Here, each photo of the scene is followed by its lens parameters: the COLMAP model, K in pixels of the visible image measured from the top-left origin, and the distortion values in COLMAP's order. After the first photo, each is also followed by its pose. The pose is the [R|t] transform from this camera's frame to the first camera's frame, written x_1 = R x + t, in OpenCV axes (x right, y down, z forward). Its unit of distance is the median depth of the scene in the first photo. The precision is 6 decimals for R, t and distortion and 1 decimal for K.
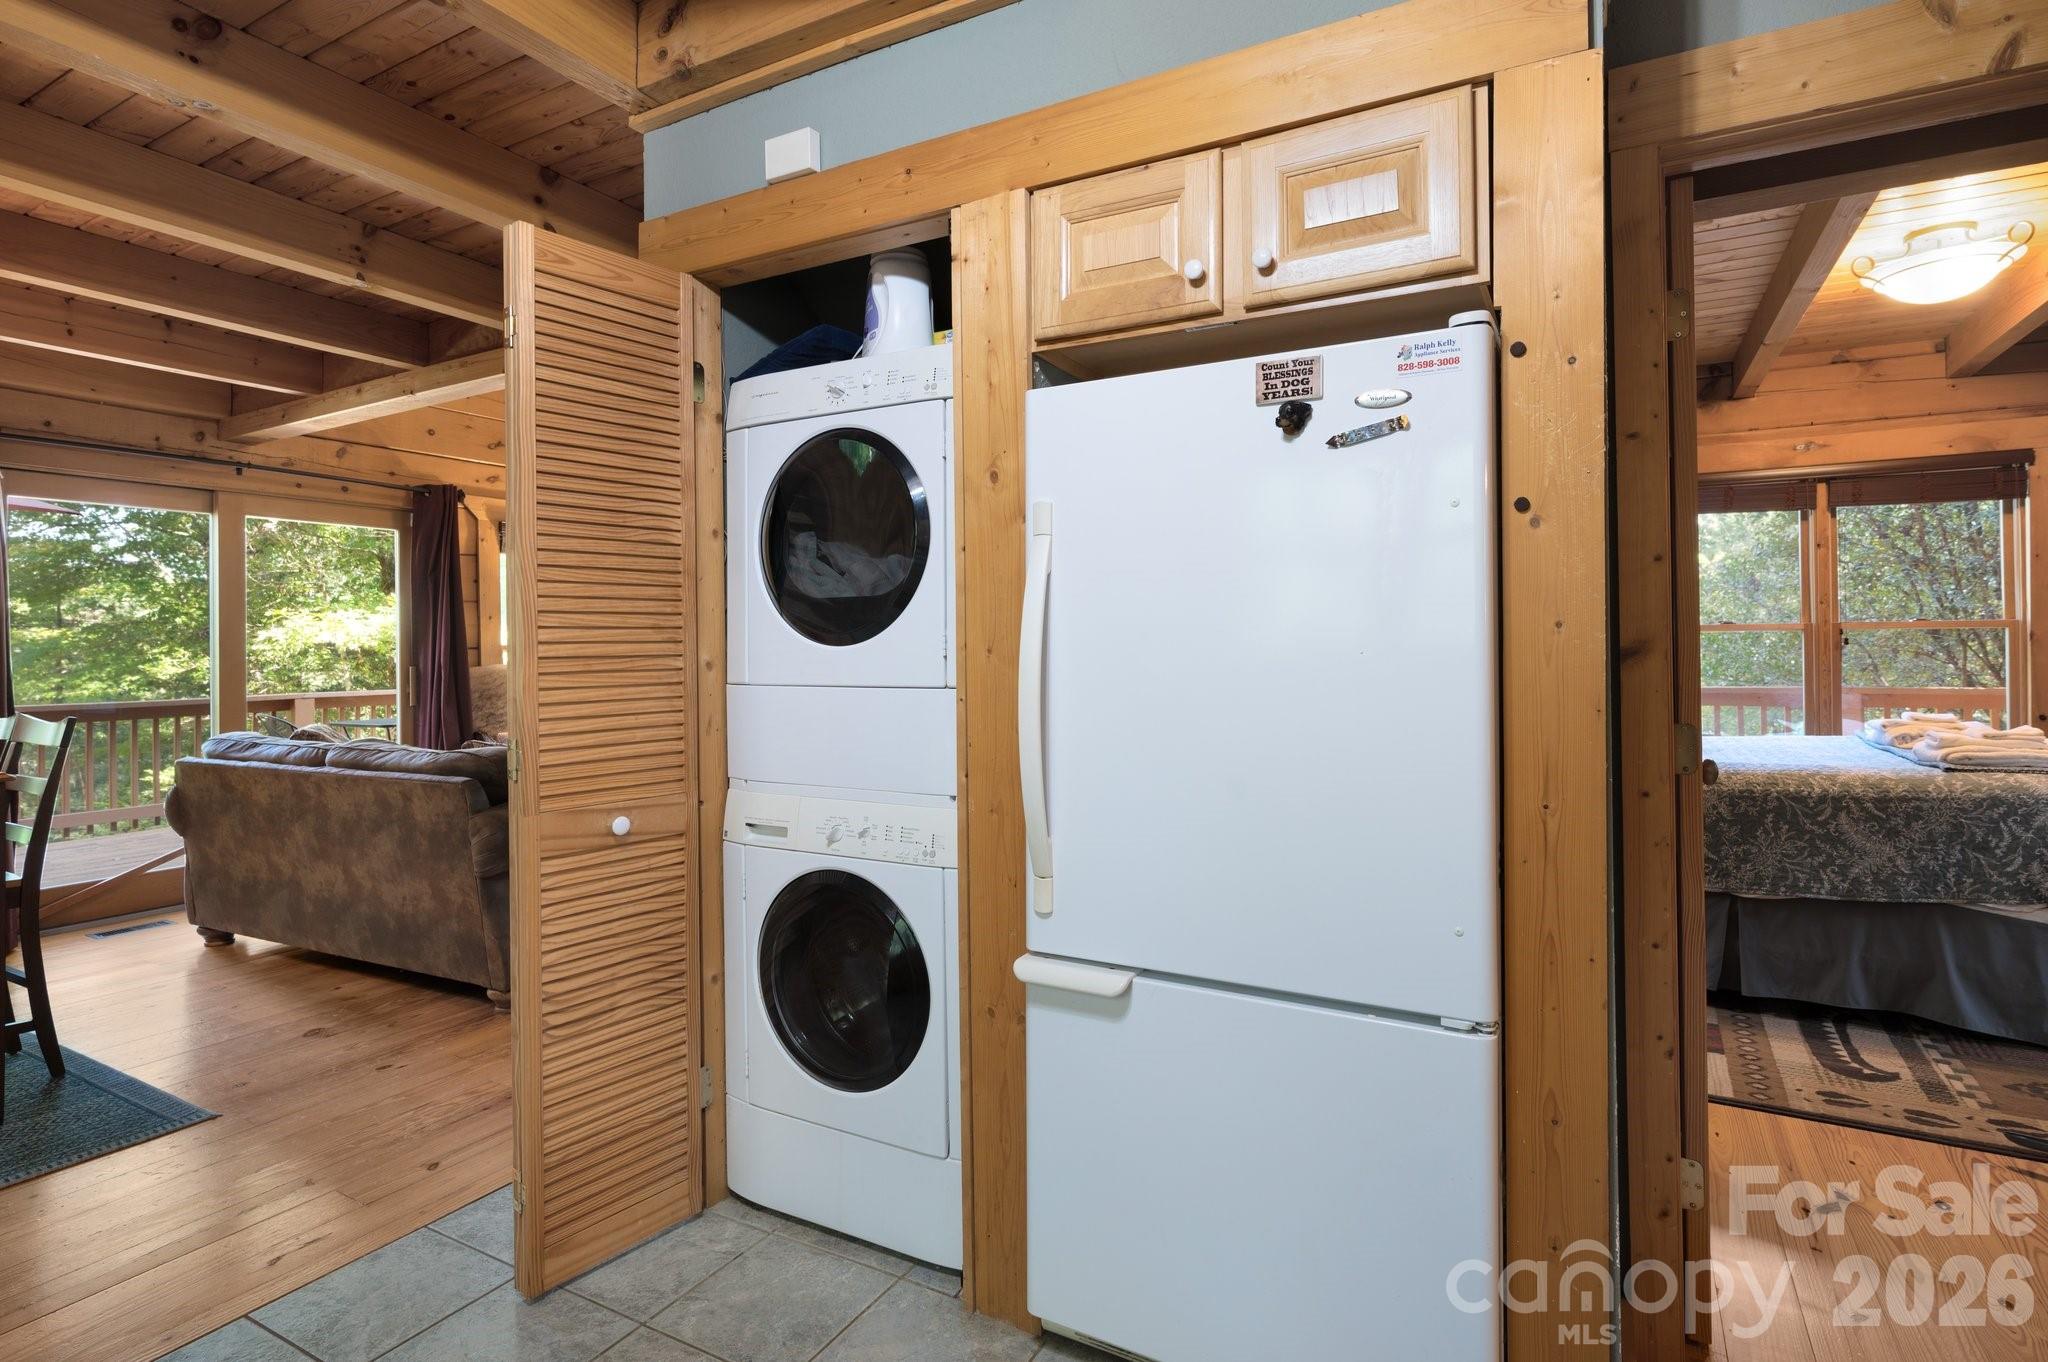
lens RADIAL K [[996.8, 0, 1026.4], [0, 996.8, 672.2], [0, 0, 1]] dist [0.000488, -0.000434]
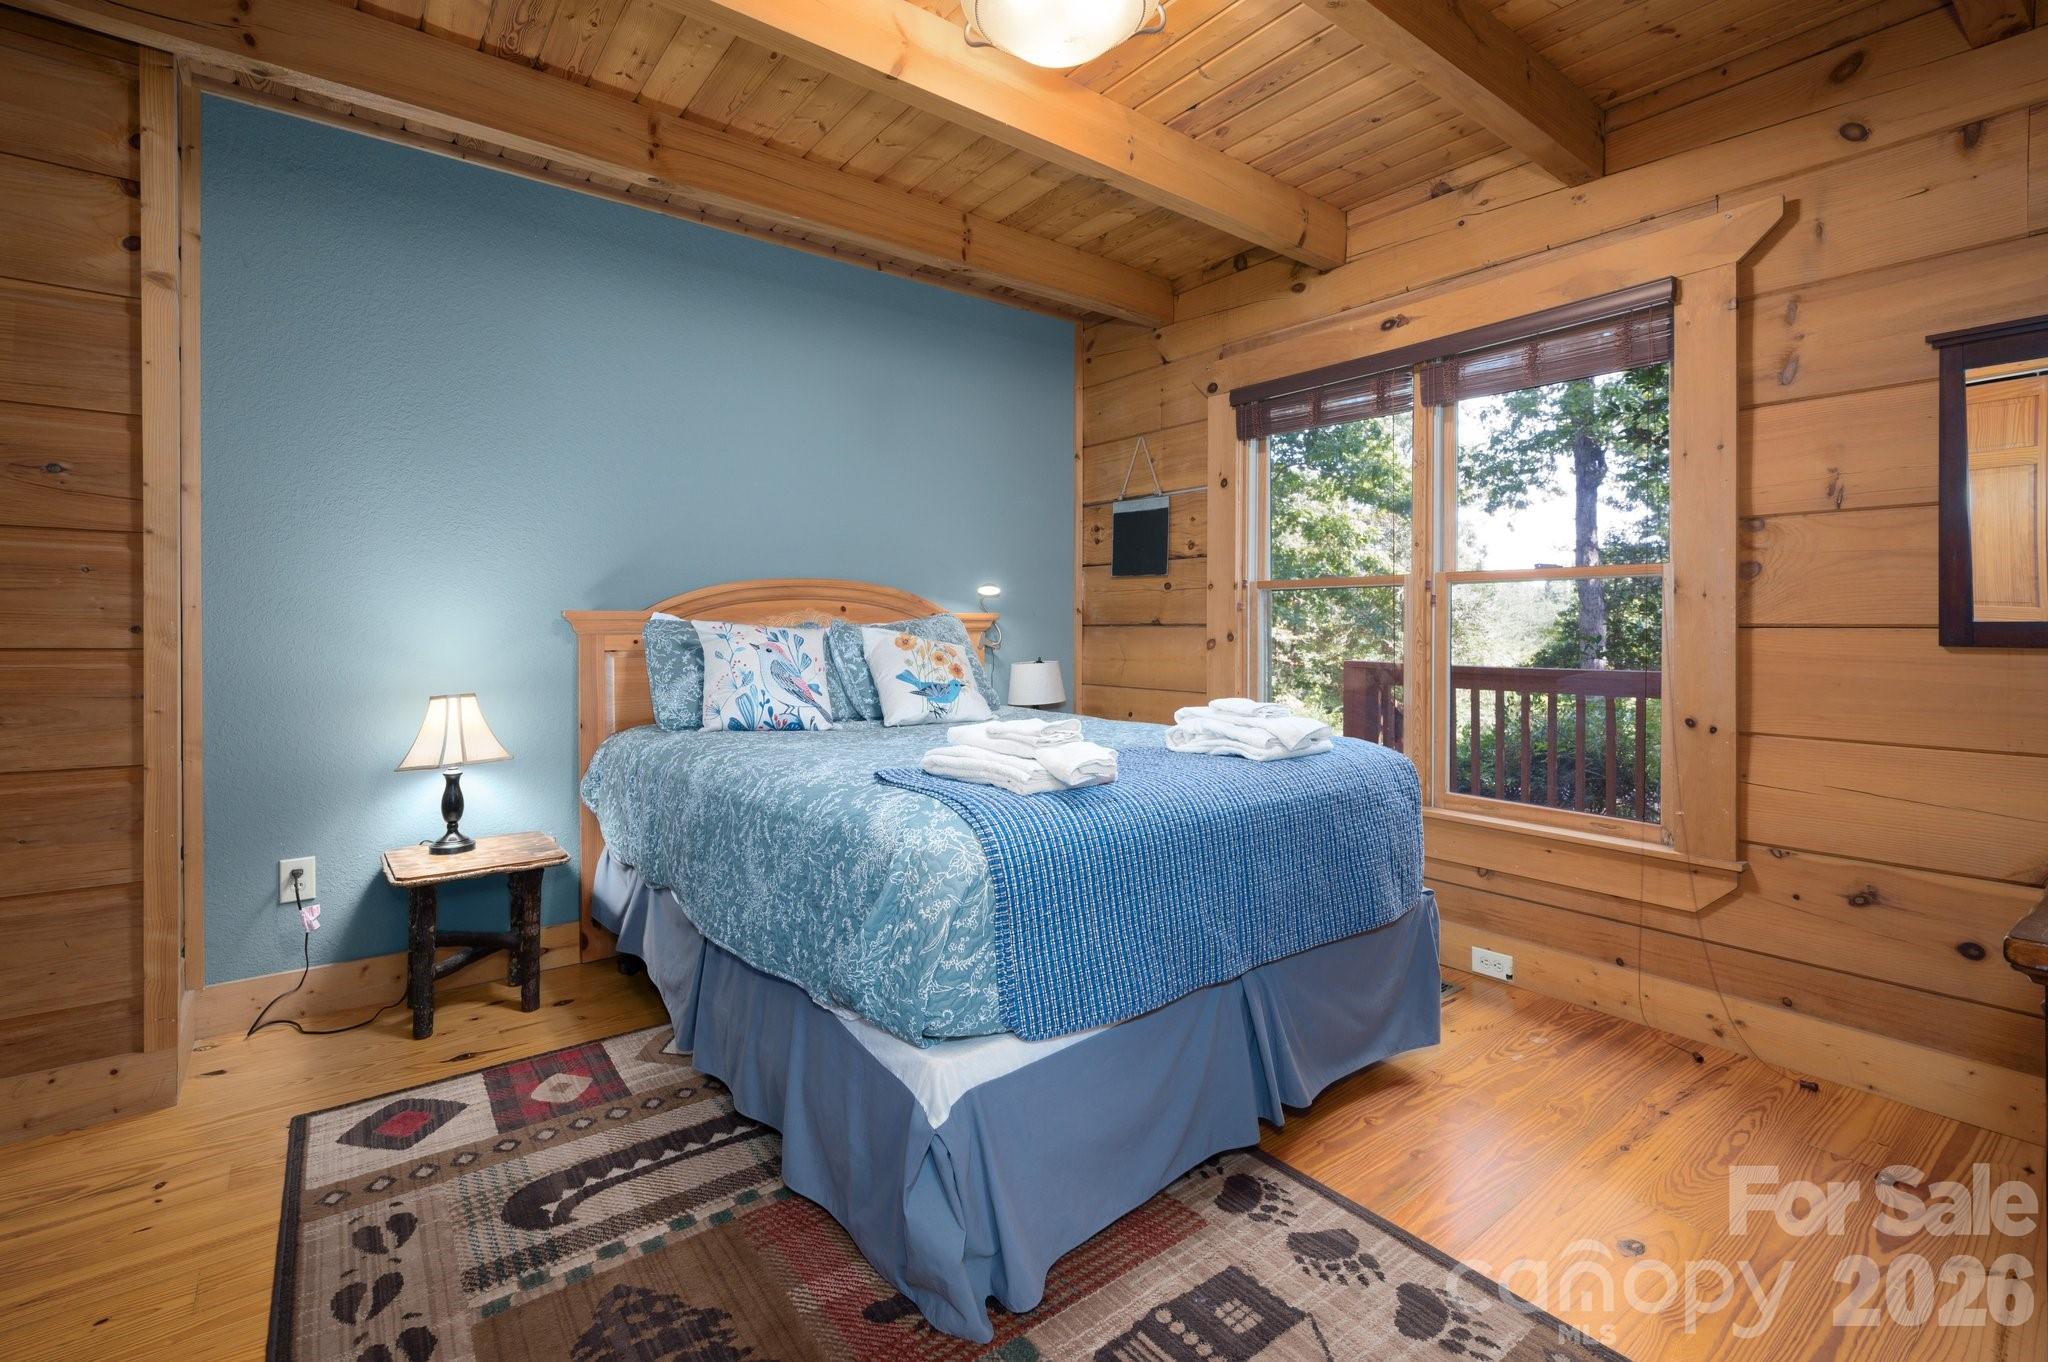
lens RADIAL K [[886.0, 0, 1023.9], [0, 886.0, 630.0], [0, 0, 1]] dist [0.002437, -0.000405]
pose [[0.913207, 0.006902, -0.407438, 1.363597], [-0.006973, 0.999975, 0.001310, -0.000705], [0.407437, 0.001645, 0.913232, 0.562088]]
